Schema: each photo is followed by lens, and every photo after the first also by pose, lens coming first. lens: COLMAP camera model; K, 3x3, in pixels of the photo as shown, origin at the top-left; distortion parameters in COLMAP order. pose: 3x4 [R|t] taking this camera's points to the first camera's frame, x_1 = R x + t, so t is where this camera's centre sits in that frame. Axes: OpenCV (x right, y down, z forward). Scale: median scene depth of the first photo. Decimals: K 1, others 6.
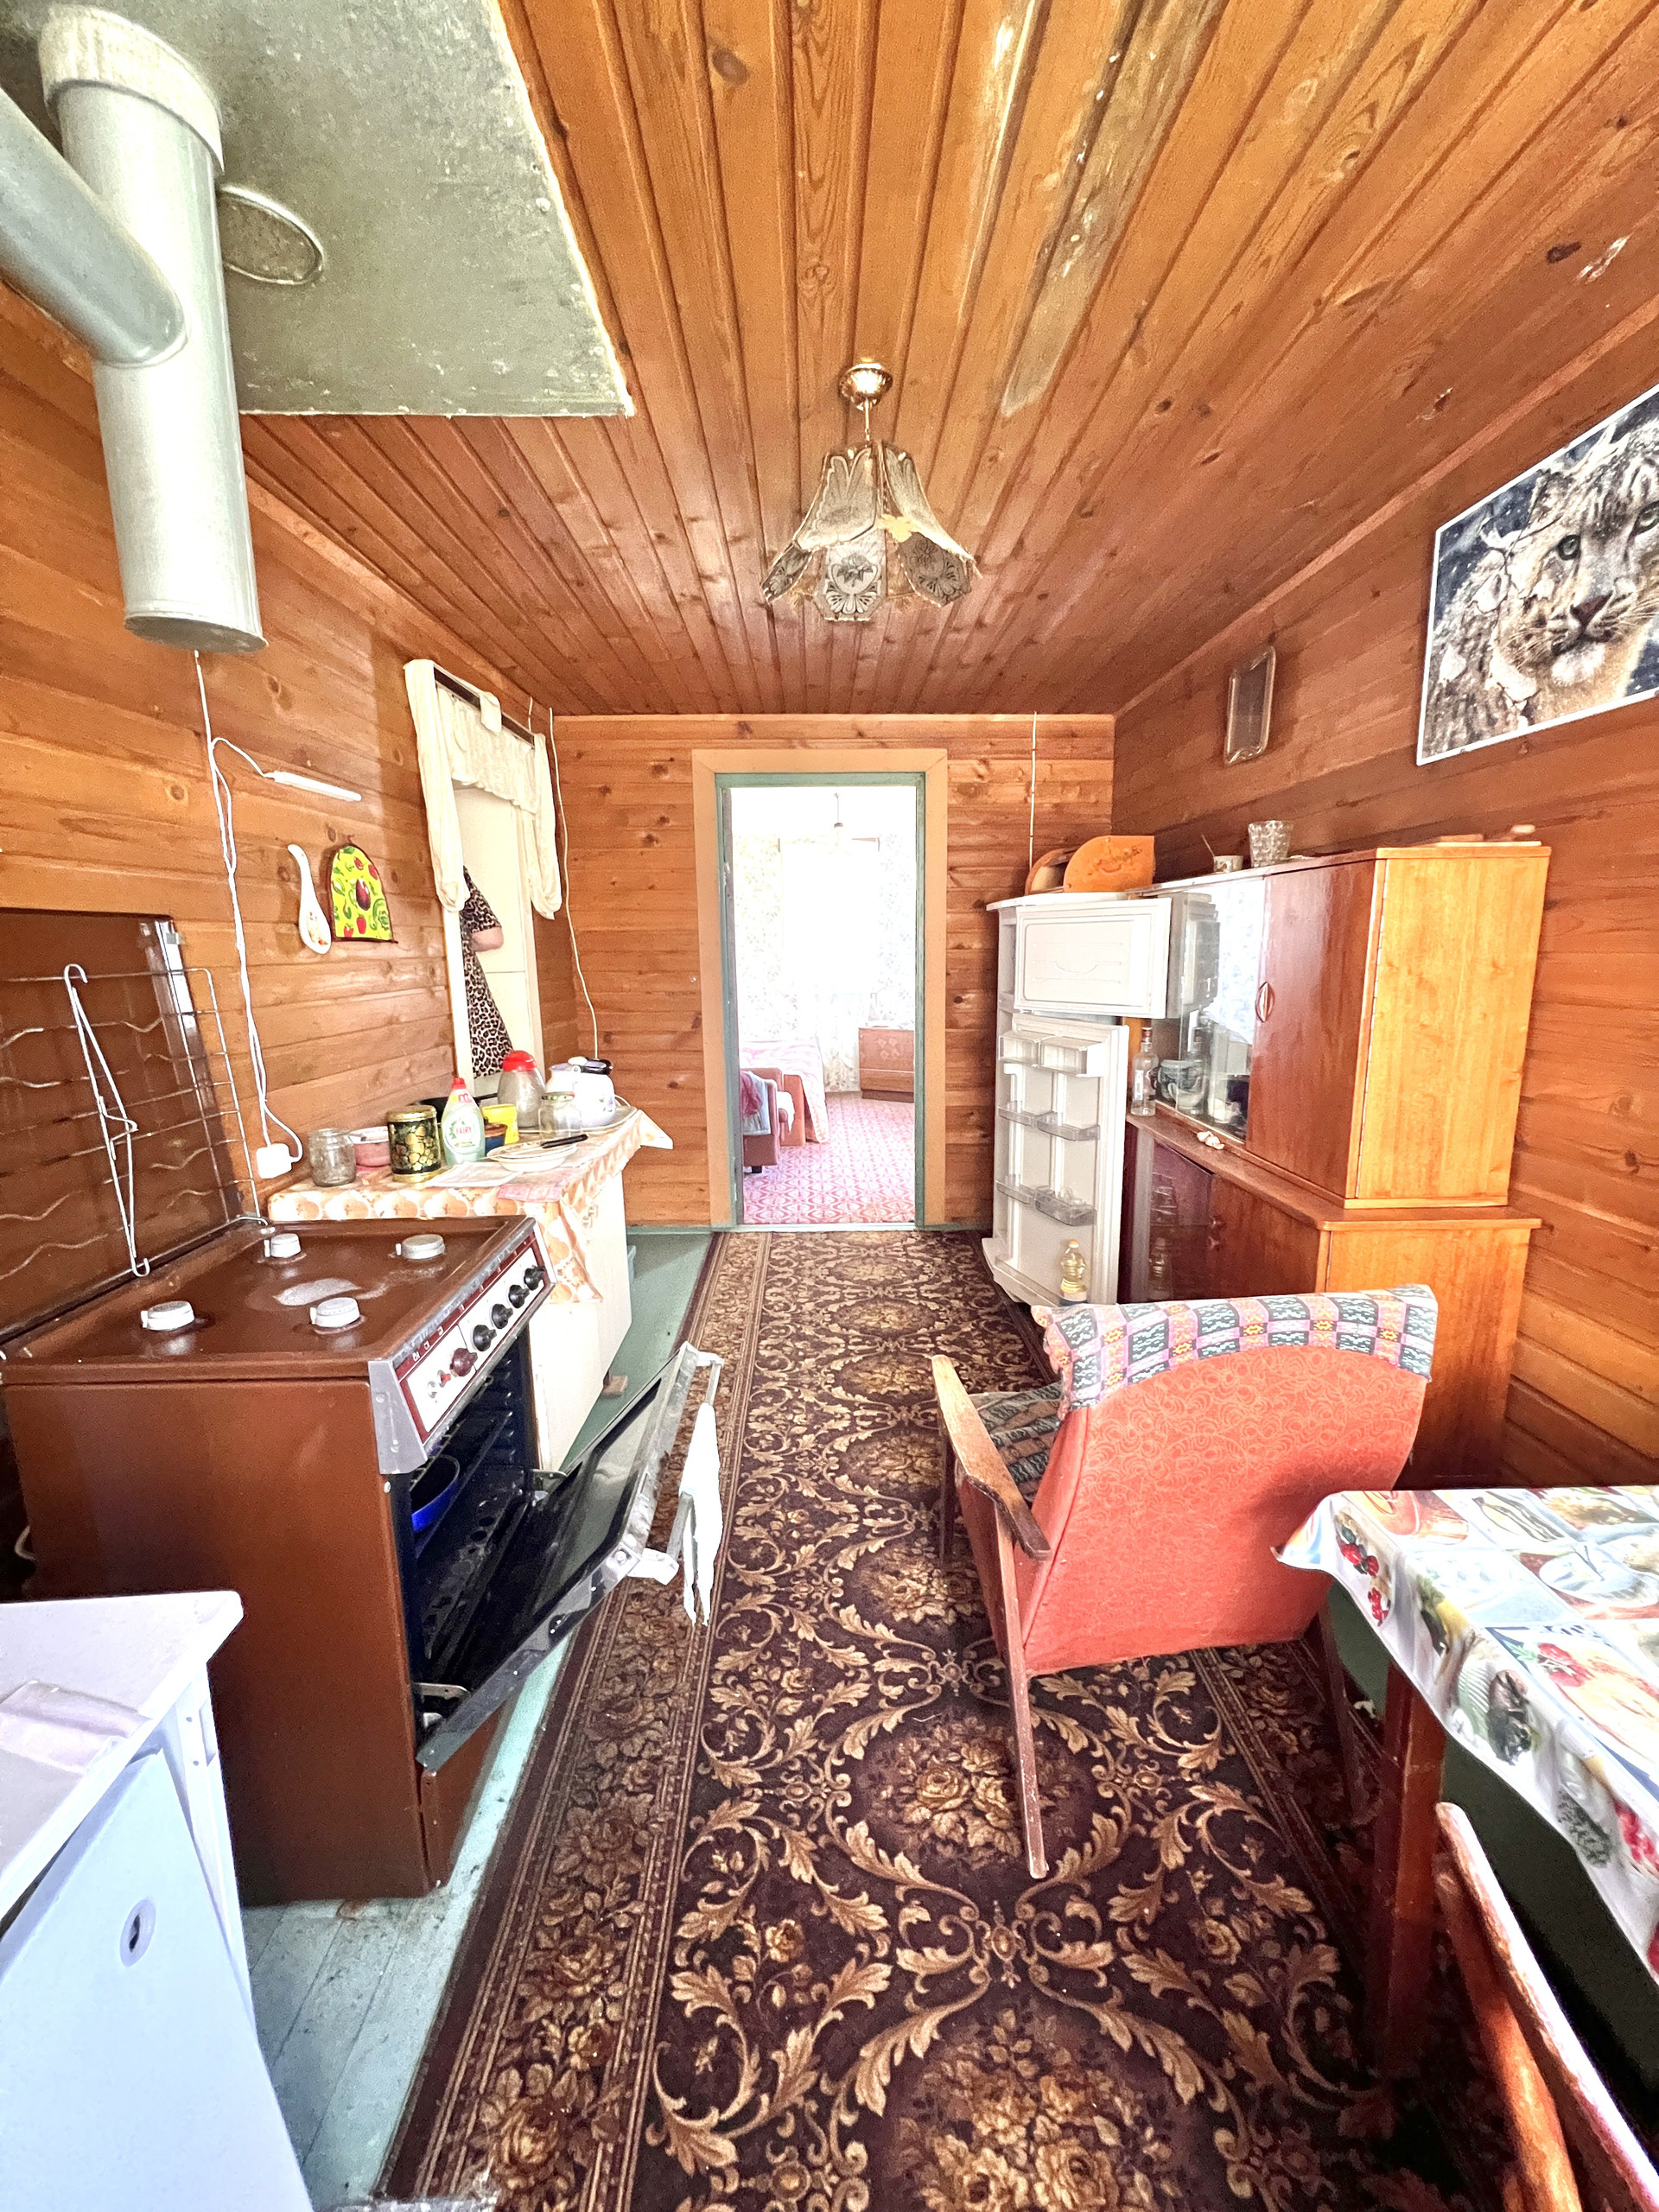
lens RADIAL K [[883.4, 0, 836.5], [0, 883.4, 1094.7], [0, 0, 1]] dist [-0.000667, 0.000441]
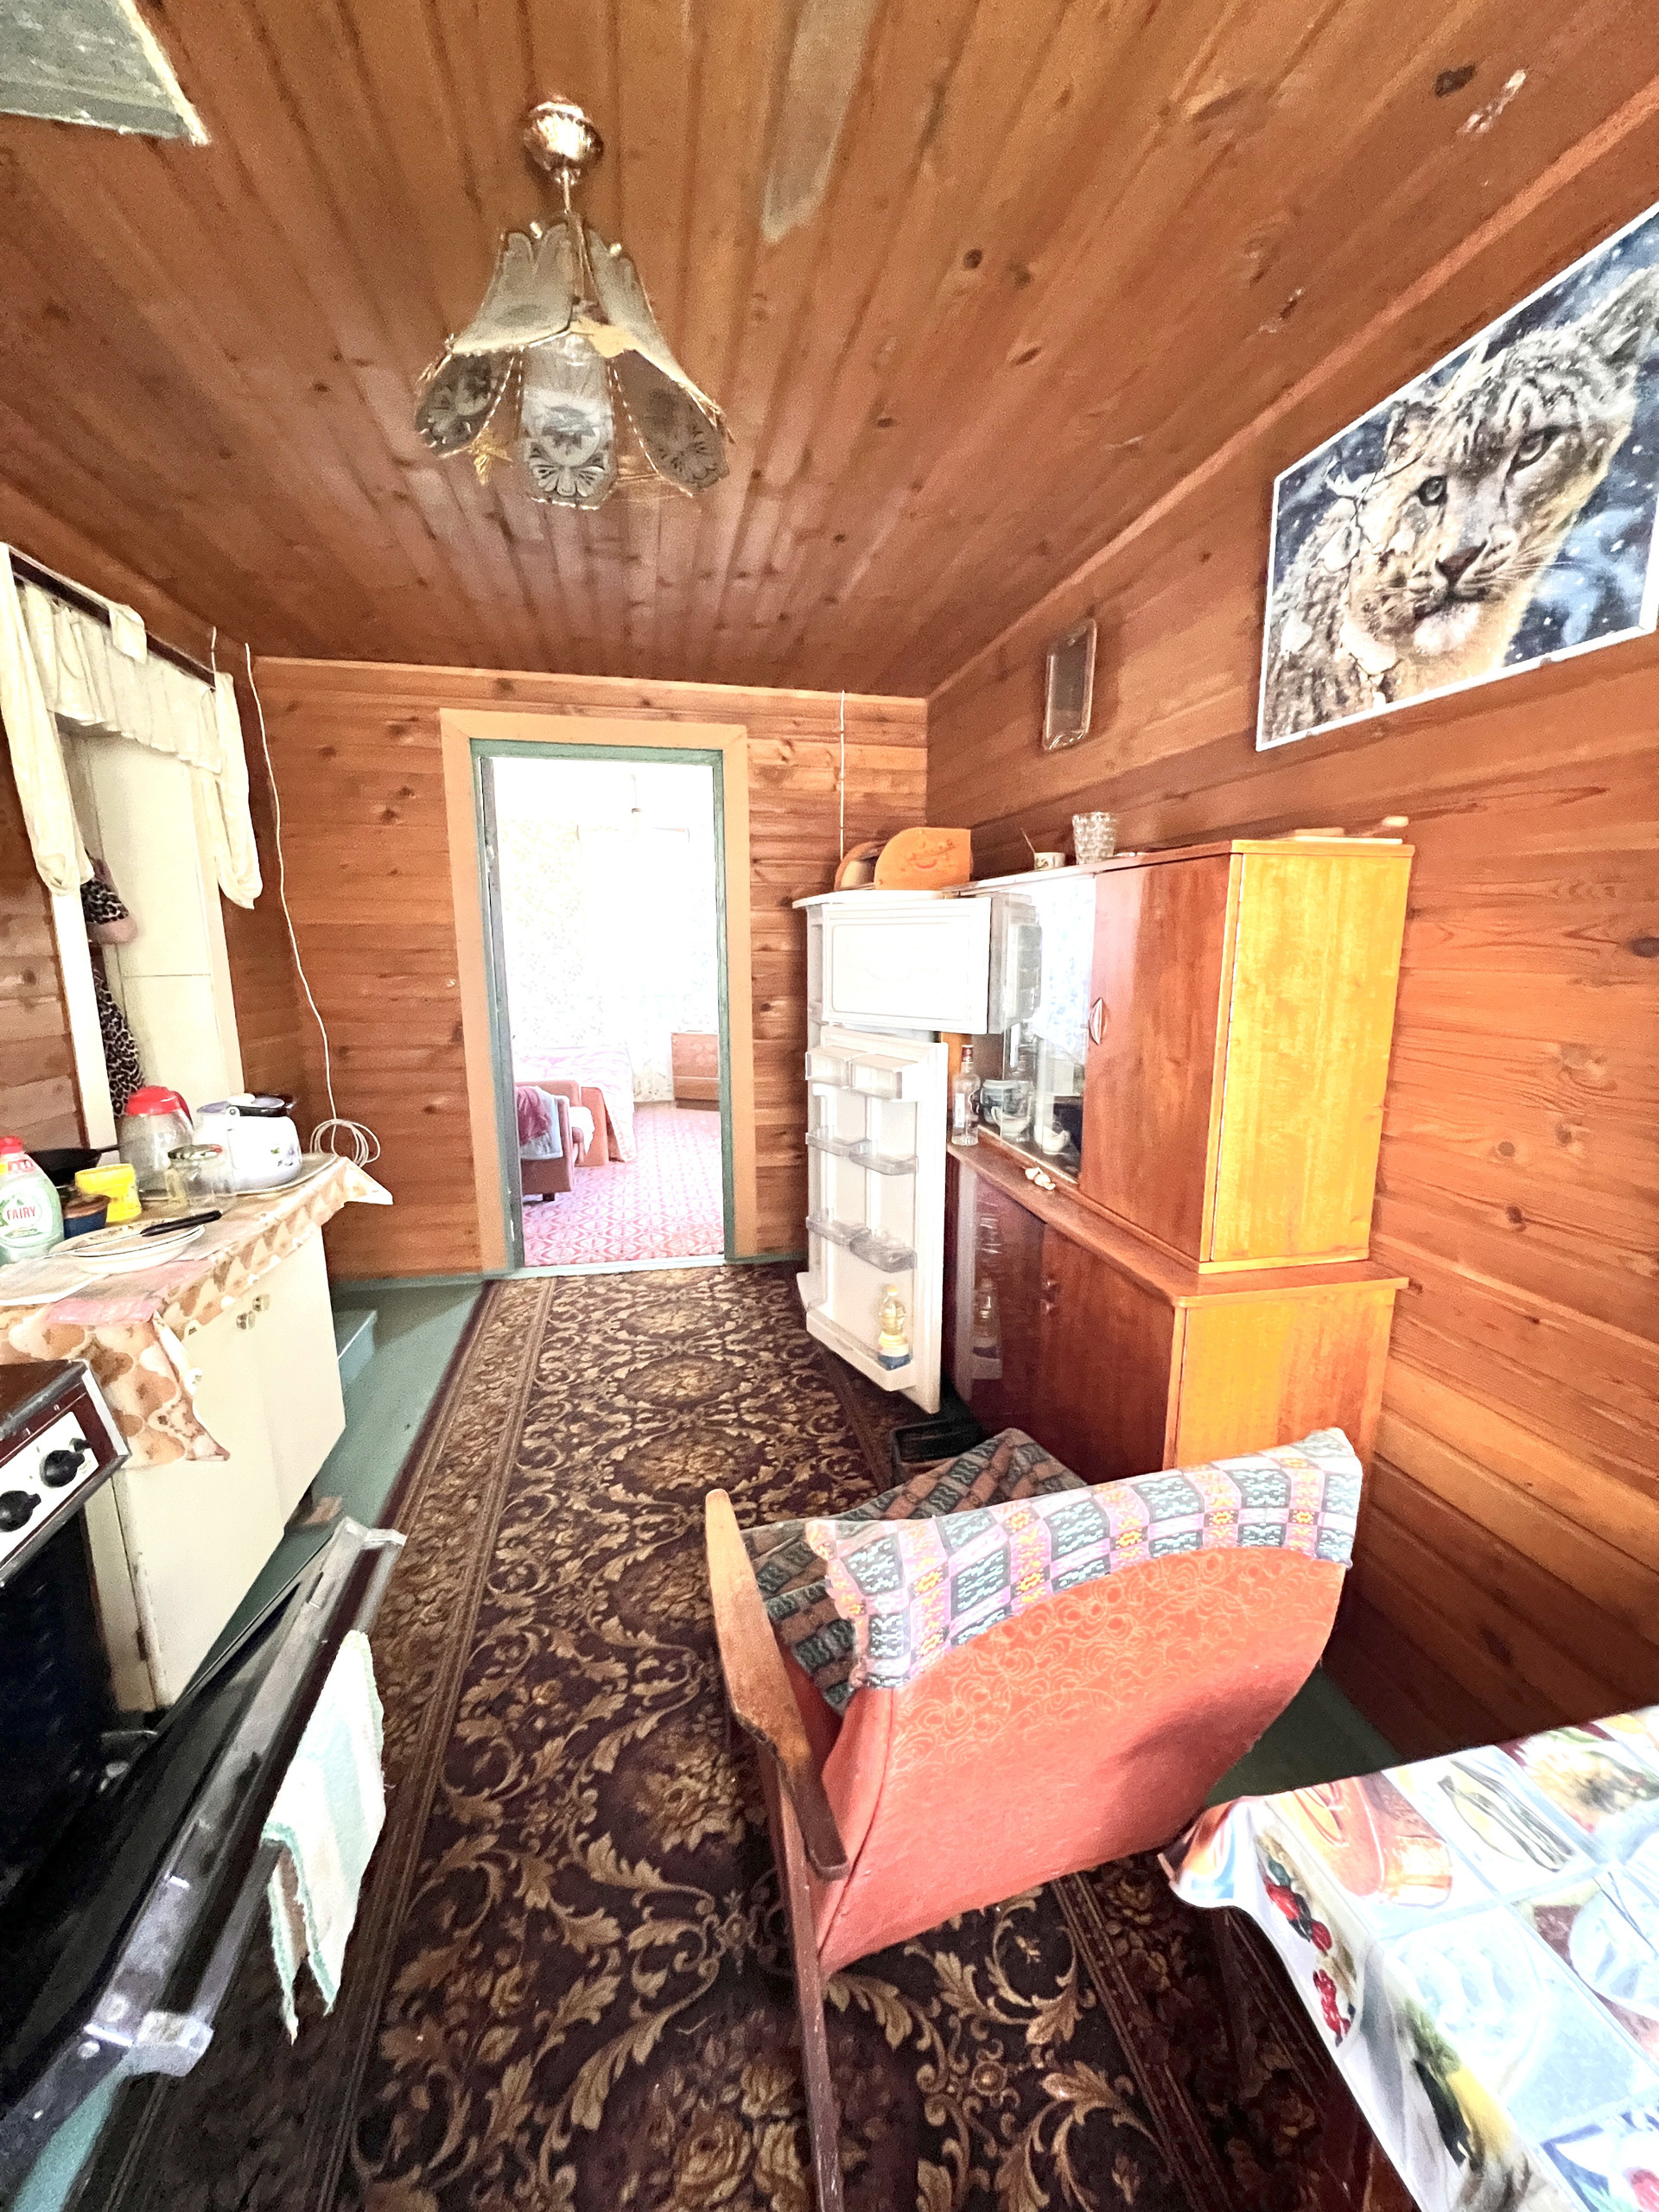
lens RADIAL K [[883.4, 0, 839.3], [0, 883.4, 1092.5], [0, 0, 1]] dist [-0.000667, 0.000441]
pose [[0.981103, -0.020401, 0.192406, 0.063950], [0.020292, 0.999791, 0.002536, -0.037572], [-0.192417, 0.001417, 0.981312, 0.183120]]
